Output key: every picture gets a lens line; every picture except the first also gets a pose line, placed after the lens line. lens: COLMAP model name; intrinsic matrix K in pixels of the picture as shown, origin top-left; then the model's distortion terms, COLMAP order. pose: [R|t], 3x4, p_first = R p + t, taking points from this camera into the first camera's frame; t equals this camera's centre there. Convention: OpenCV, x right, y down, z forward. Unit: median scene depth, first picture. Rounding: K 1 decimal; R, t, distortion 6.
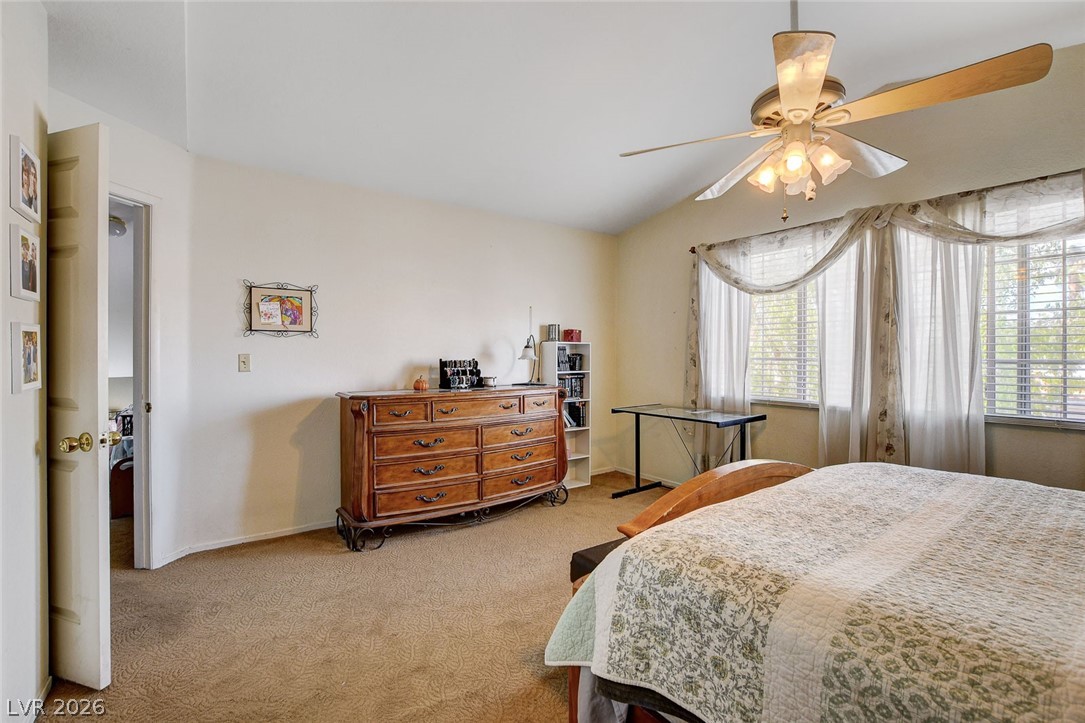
lens RADIAL K [[478.9, 0, 542.5], [0, 478.9, 361.5], [0, 0, 1]] dist [-0.022617, 0.000000]
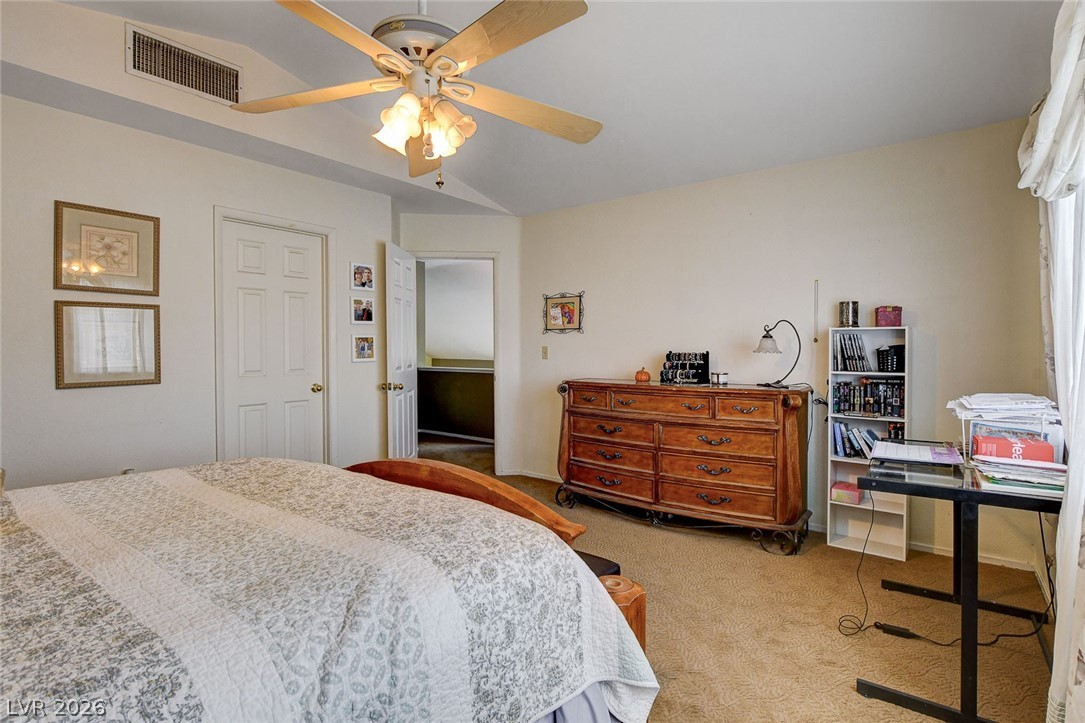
lens RADIAL K [[543.6, 0, 542.5], [0, 543.6, 361.5], [0, 0, 1]] dist [-0.002460, -0.000146]
pose [[0.279392, 0.025679, -0.959834, 0.861524], [-0.011696, 0.999659, 0.023340, -0.008434], [0.960106, 0.004705, 0.279597, 0.503734]]
